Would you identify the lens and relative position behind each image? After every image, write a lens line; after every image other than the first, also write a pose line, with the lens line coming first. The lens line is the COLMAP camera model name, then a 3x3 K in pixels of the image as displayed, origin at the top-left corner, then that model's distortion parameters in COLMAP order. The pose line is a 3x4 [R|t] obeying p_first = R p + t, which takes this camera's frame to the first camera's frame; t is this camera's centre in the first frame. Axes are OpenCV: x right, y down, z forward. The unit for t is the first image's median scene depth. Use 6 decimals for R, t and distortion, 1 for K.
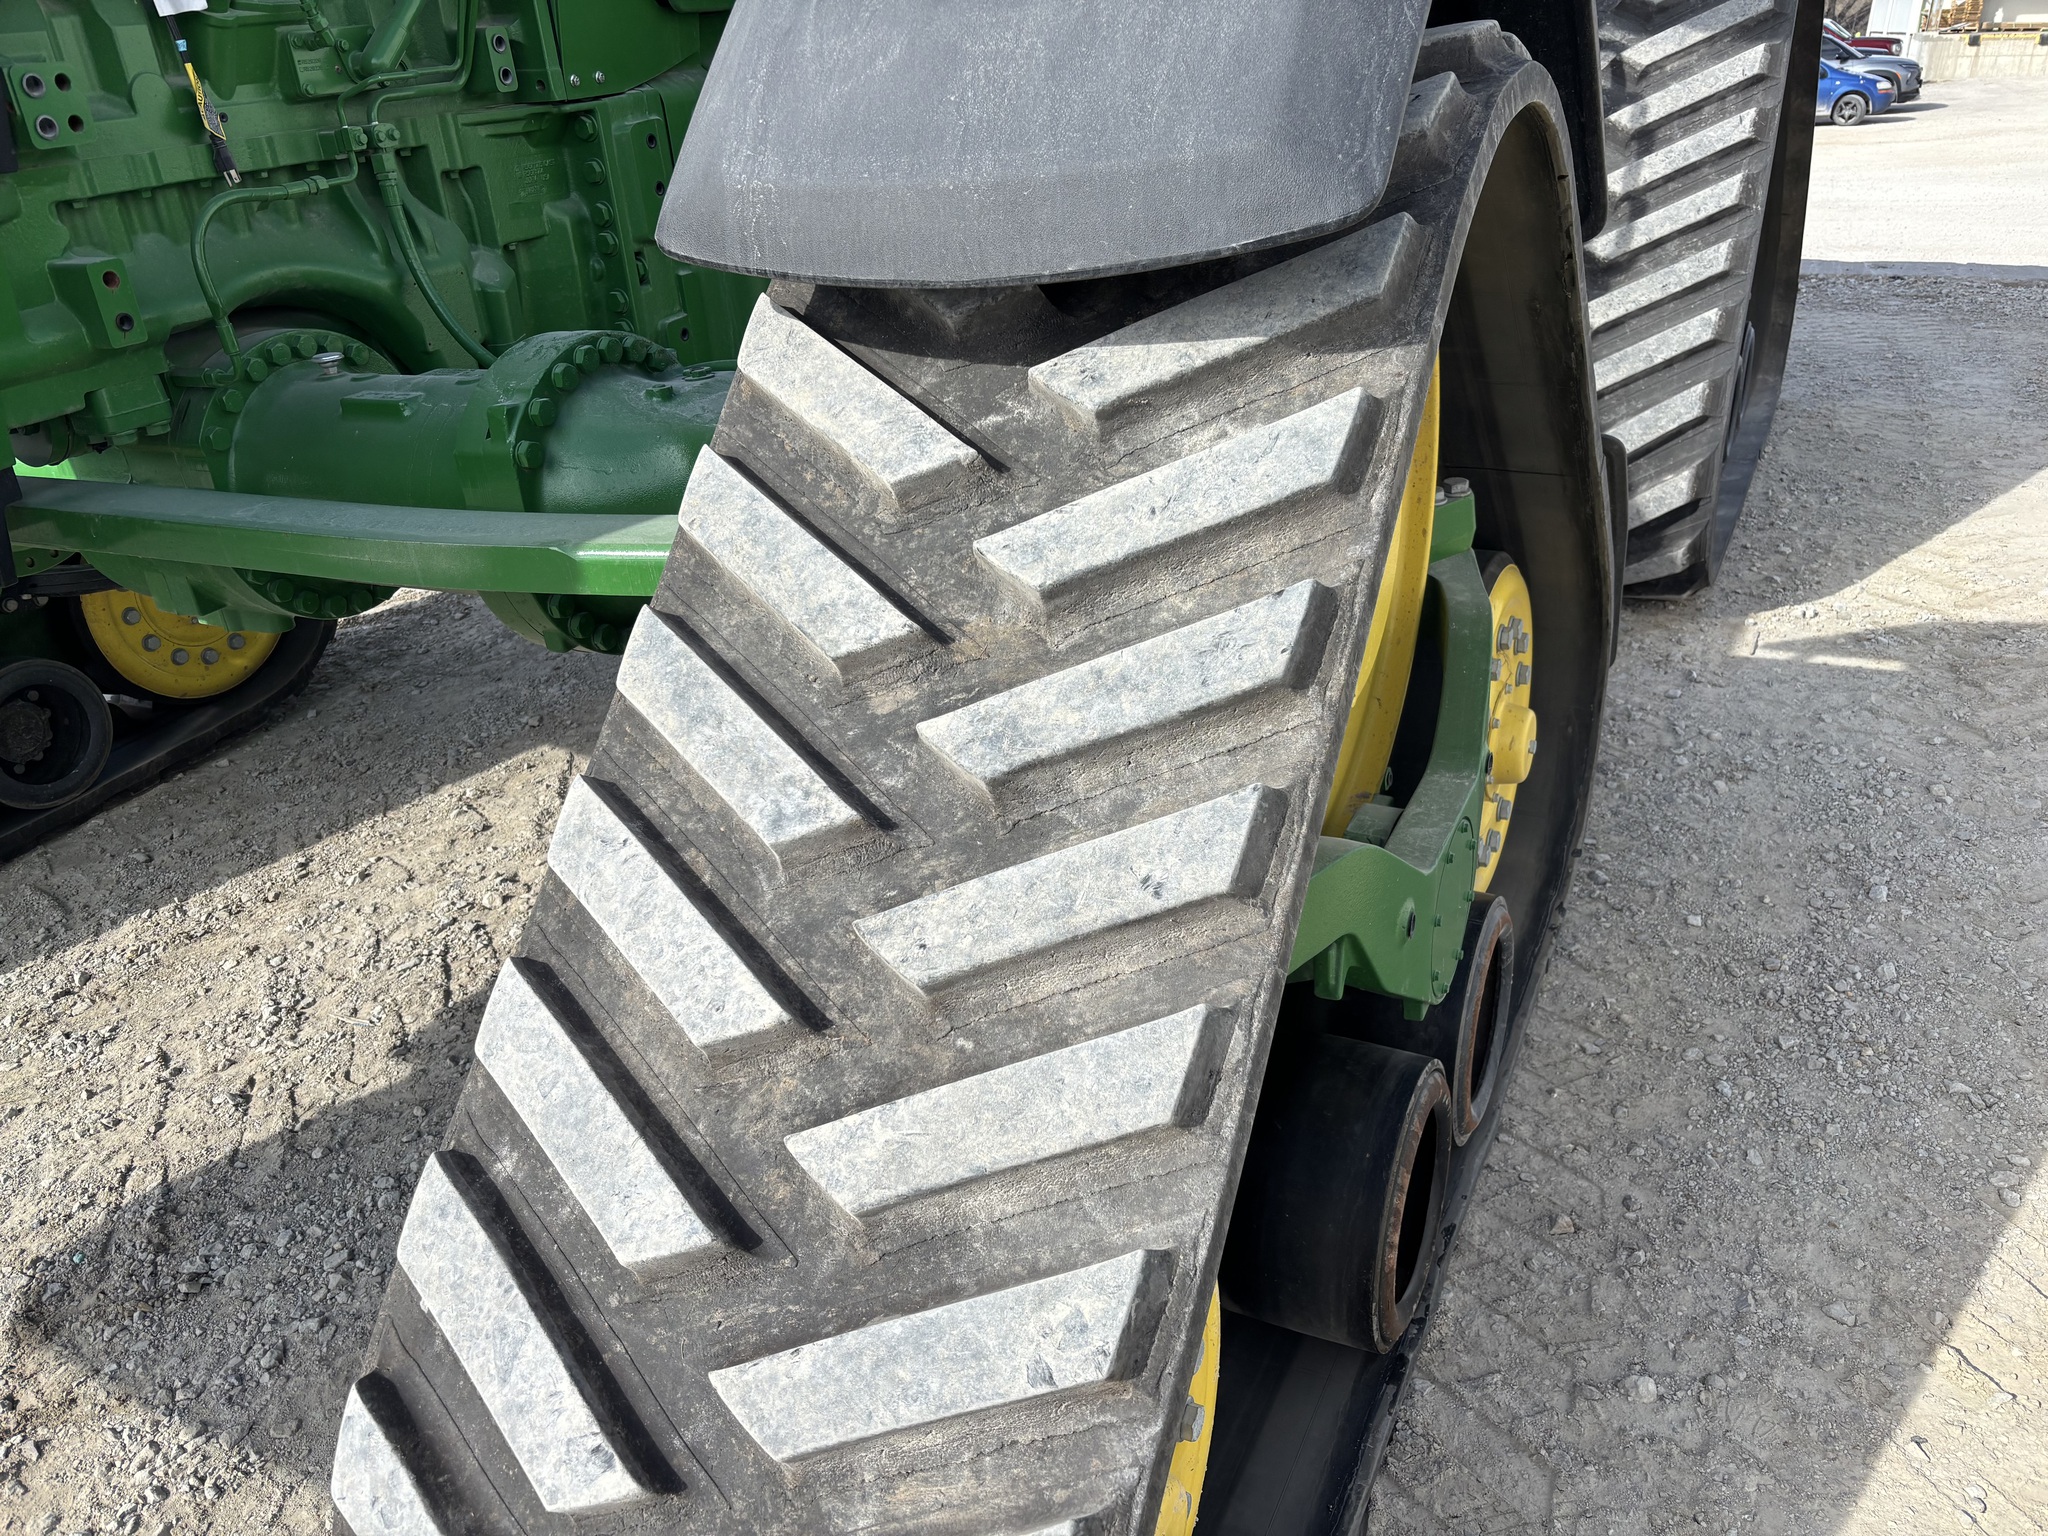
lens RADIAL K [[1532.0, 0, 1024.0], [0, 1532.0, 768.0], [0, 0, 1]] dist [0.063169, -0.073989]
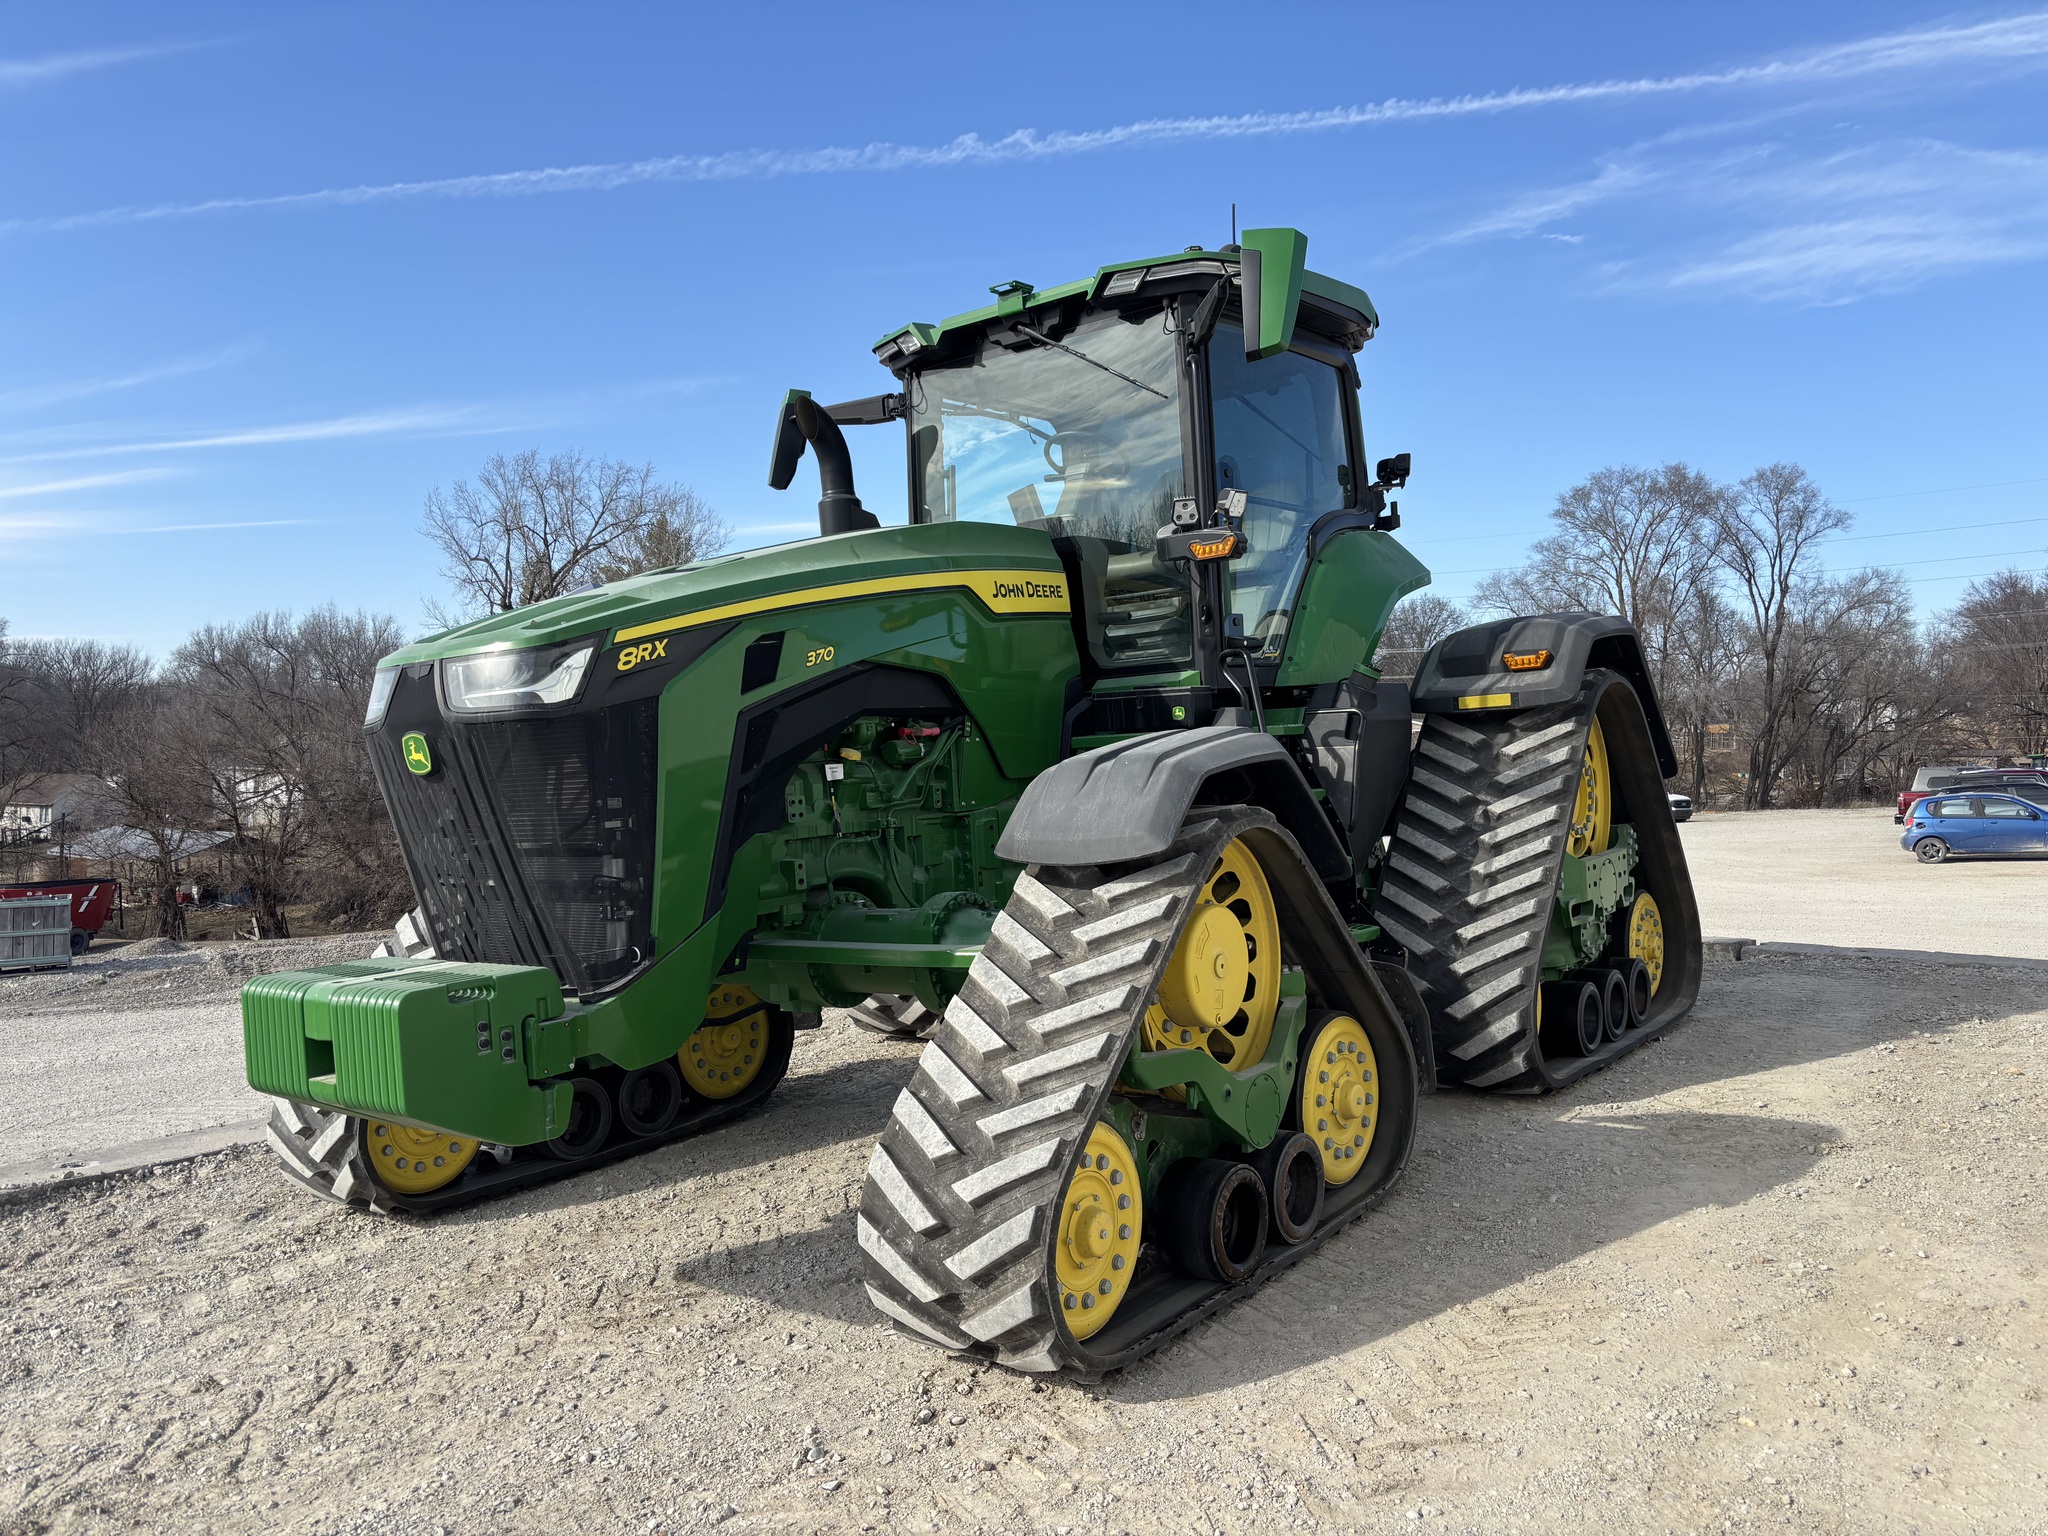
lens RADIAL K [[1532.0, 0, 1024.0], [0, 1532.0, 768.0], [0, 0, 1]] dist [0.063169, -0.073989]
pose [[0.981652, 0.029993, -0.188309, 0.188409], [-0.105867, 0.907091, -0.407404, 0.352633], [0.158594, 0.419865, 0.893623, -0.860357]]
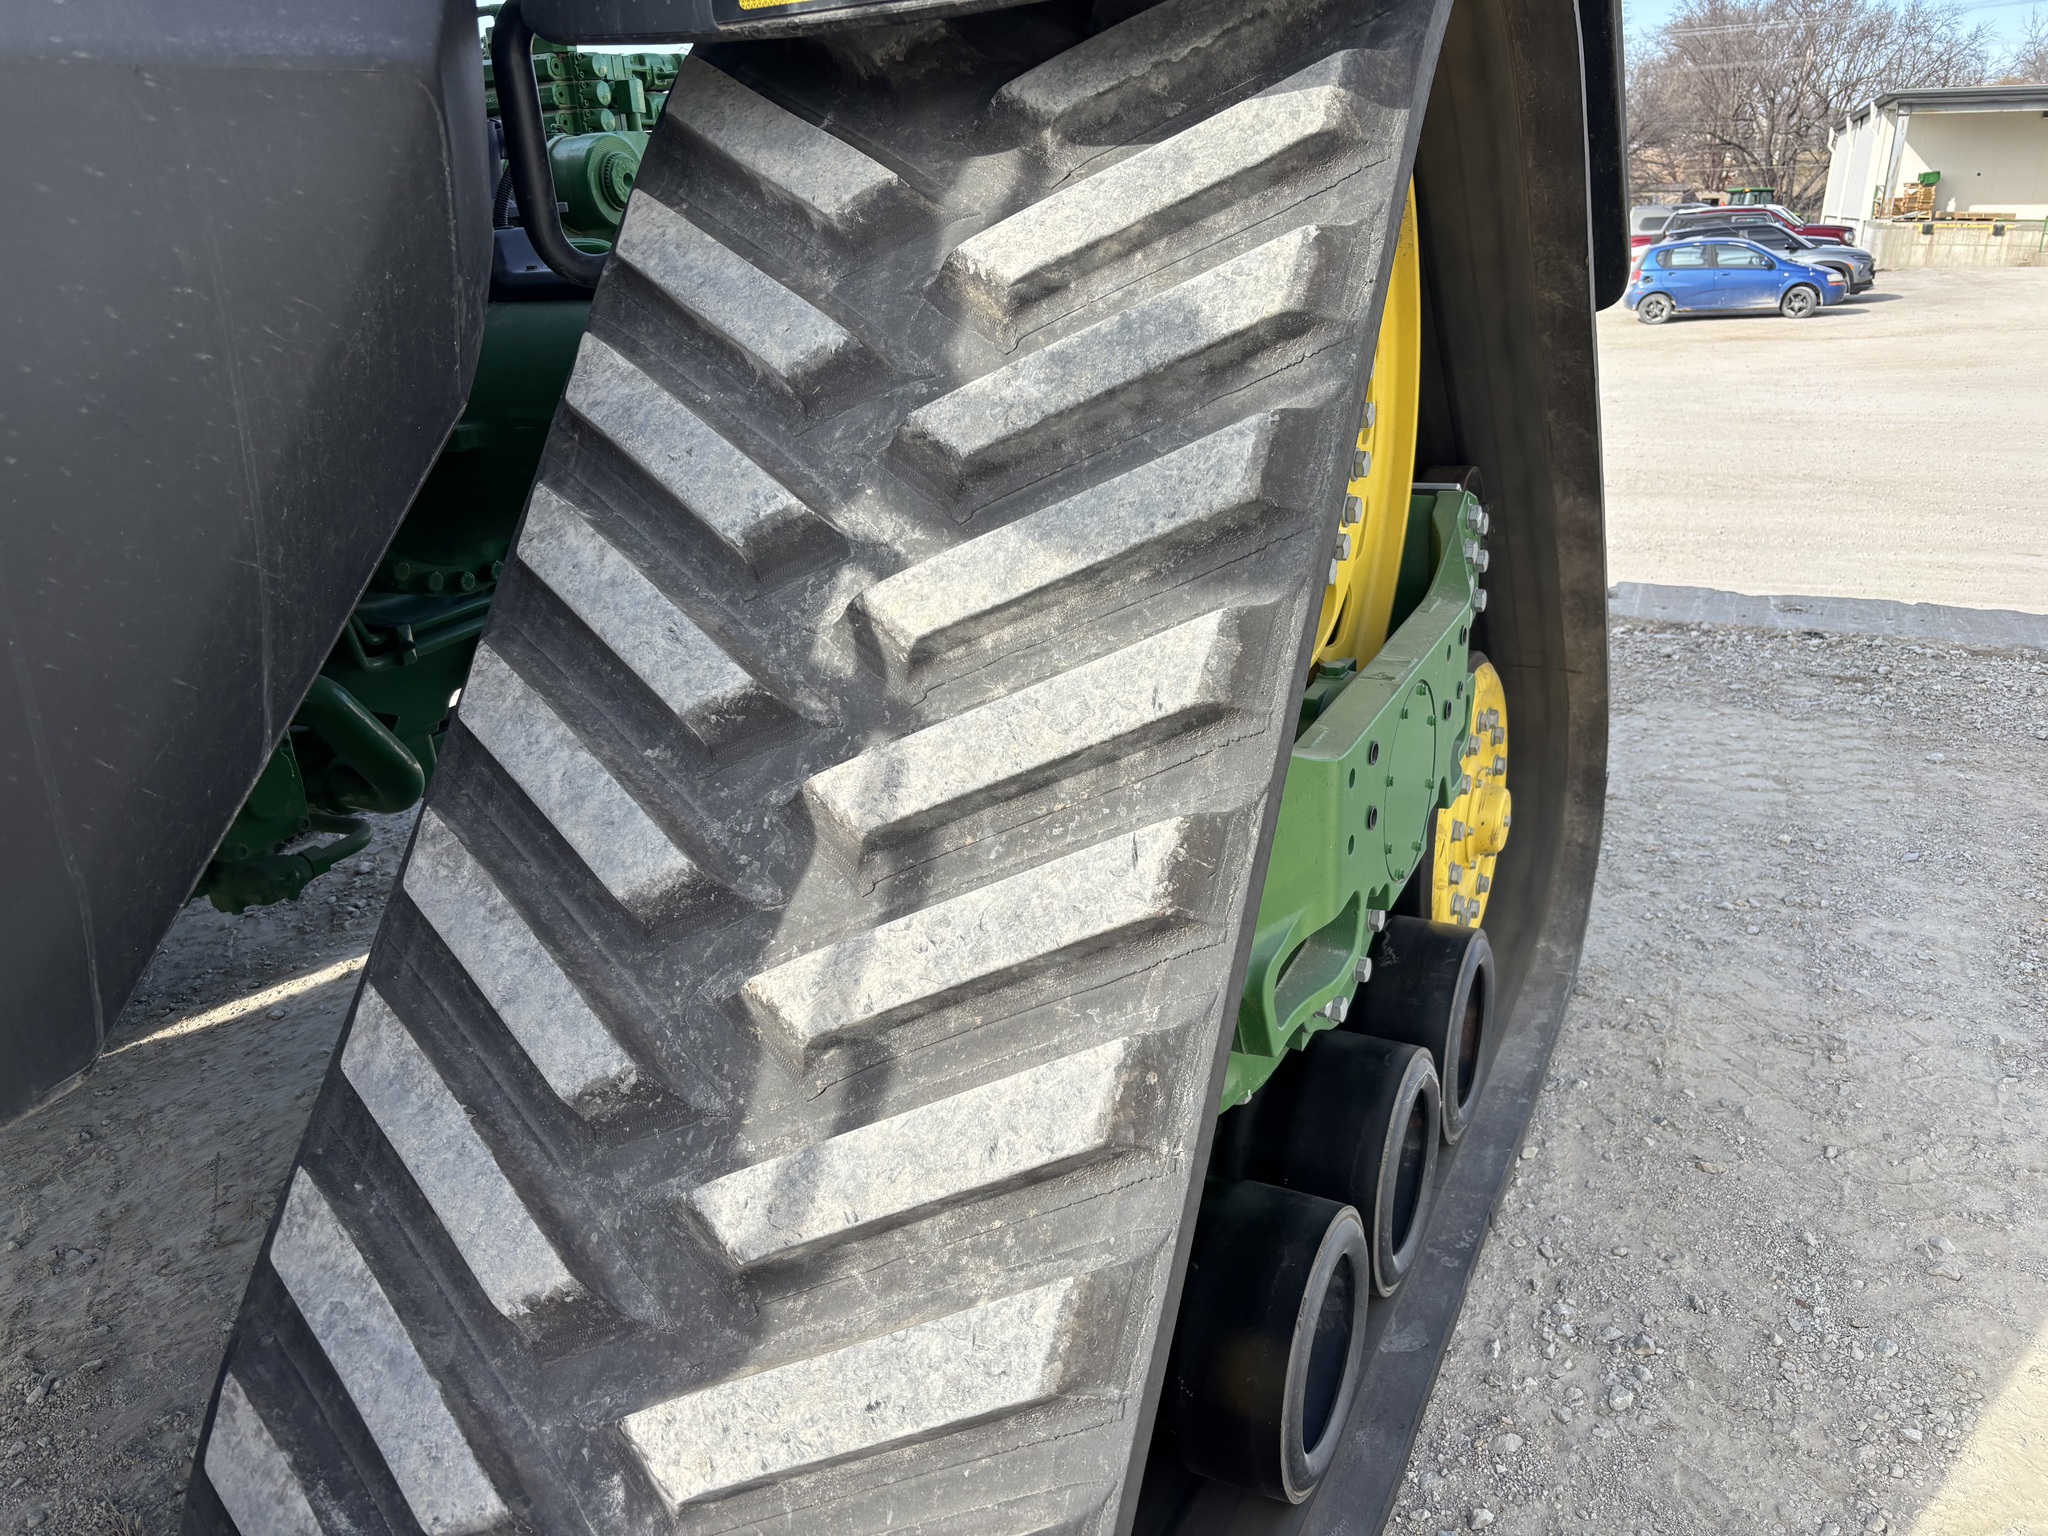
lens RADIAL K [[1479.4, 0, 1011.1], [0, 1479.4, 794.9], [0, 0, 1]] dist [0.139738, -0.178034]
pose [[0.999856, 0.016853, -0.002180, 0.441479], [-0.016961, 0.997591, -0.067266, -0.413131], [0.001041, 0.067293, 0.997733, 0.702282]]
